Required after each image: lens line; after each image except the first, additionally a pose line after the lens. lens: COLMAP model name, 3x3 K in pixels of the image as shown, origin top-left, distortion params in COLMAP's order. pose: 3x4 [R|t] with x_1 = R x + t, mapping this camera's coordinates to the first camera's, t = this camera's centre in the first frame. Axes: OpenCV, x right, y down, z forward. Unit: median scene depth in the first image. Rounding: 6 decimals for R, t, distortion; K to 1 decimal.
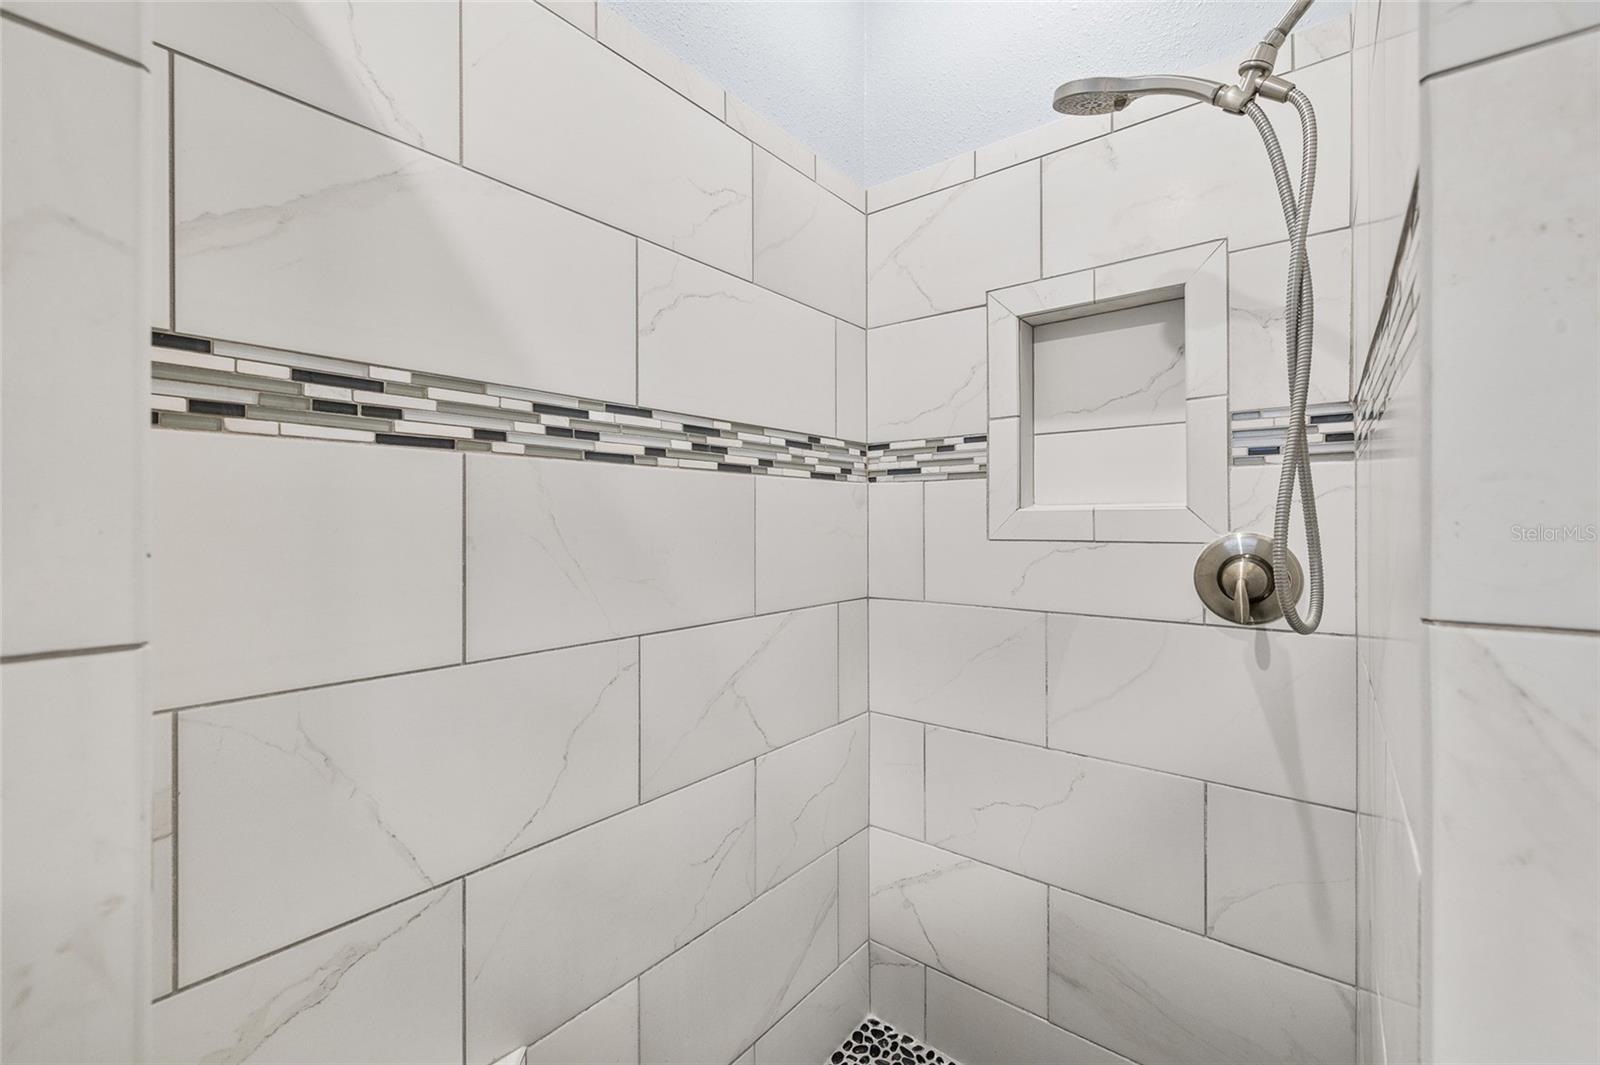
lens RADIAL K [[677.2, 0, 797.1], [0, 677.2, 524.1], [0, 0, 1]] dist [-0.000167, -0.000024]
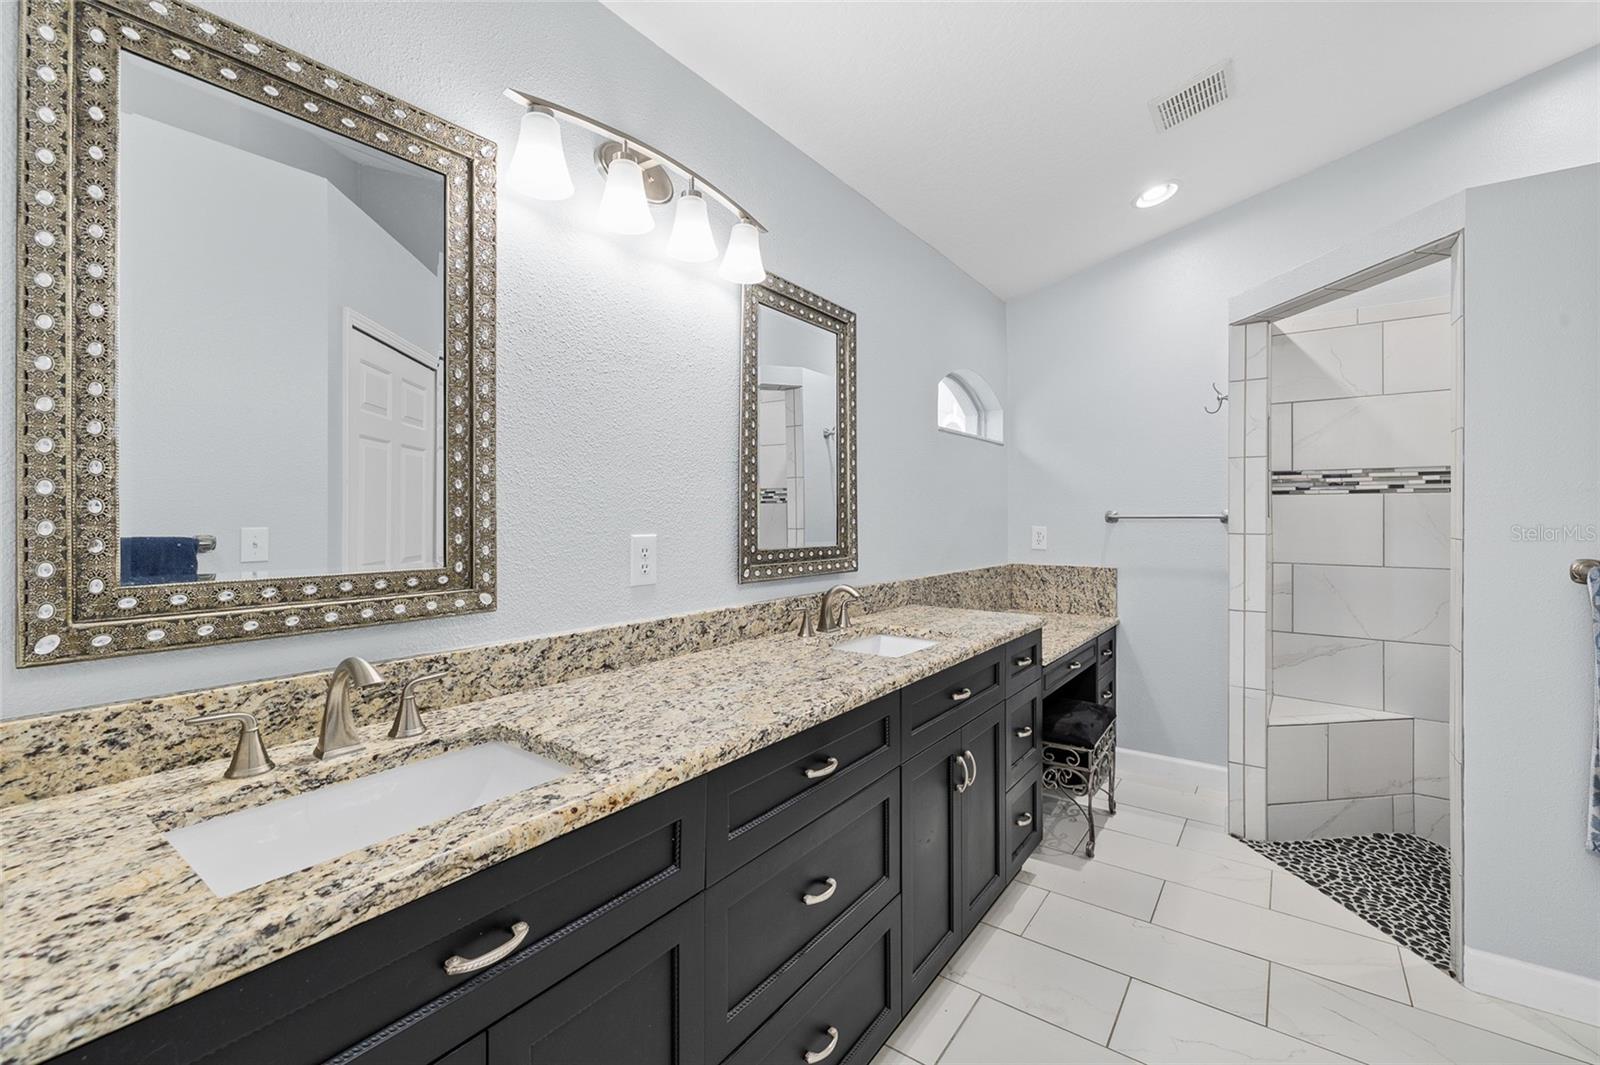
lens RADIAL K [[677.2, 0, 797.3], [0, 677.2, 523.2], [0, 0, 1]] dist [-0.000167, -0.000024]
pose [[0.032636, 0.005159, -0.999454, 2.464397], [-0.006739, 0.999965, 0.004942, 0.023468], [0.999445, 0.006574, 0.032670, -1.697299]]
